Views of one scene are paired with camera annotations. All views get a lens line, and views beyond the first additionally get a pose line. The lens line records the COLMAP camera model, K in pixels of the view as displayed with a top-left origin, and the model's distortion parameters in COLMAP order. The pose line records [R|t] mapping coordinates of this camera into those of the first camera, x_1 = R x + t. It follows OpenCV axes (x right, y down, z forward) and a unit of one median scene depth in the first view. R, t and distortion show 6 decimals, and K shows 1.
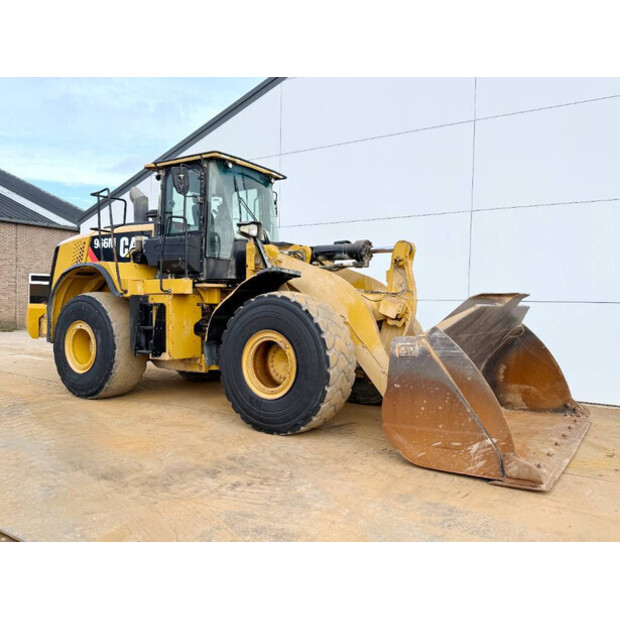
lens RADIAL K [[525.0, 0, 309.0], [0, 525.0, 312.9], [0, 0, 1]] dist [0.138566, -0.247684]
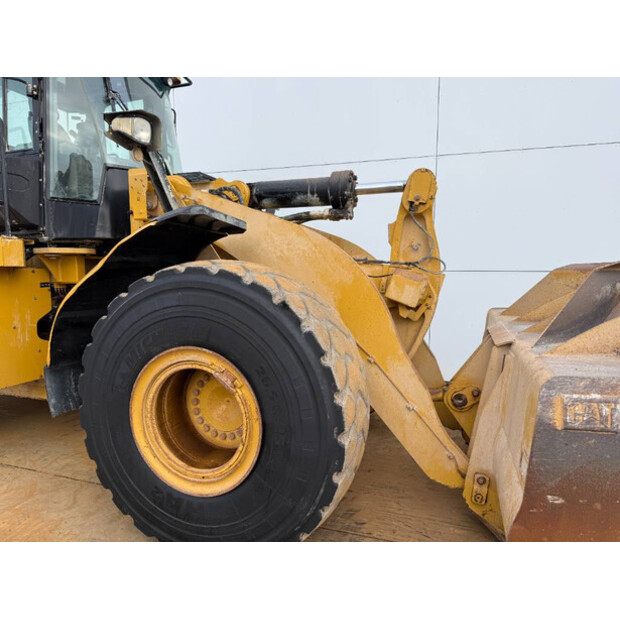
lens RADIAL K [[429.3, 0, 308.2], [0, 429.3, 314.8], [0, 0, 1]] dist [0.110813, -0.168243]
pose [[0.965896, -0.037791, 0.256157, -0.069662], [0.016508, 0.996267, 0.084734, -0.023187], [-0.258403, -0.077616, 0.962914, 0.583408]]
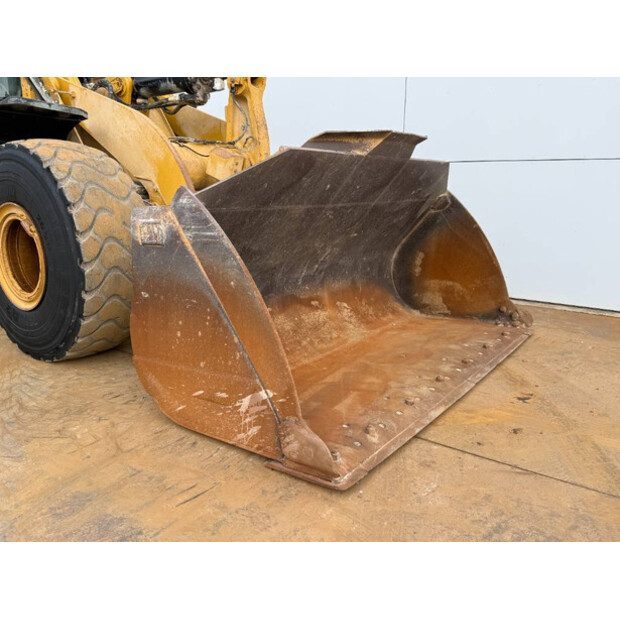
lens RADIAL K [[525.0, 0, 309.0], [0, 525.0, 312.9], [0, 0, 1]] dist [0.138566, -0.247684]
pose [[0.998867, -0.003907, -0.047431, 0.292216], [0.013908, 0.977083, 0.212403, 0.028951], [0.045514, -0.212822, 0.976030, 0.342393]]
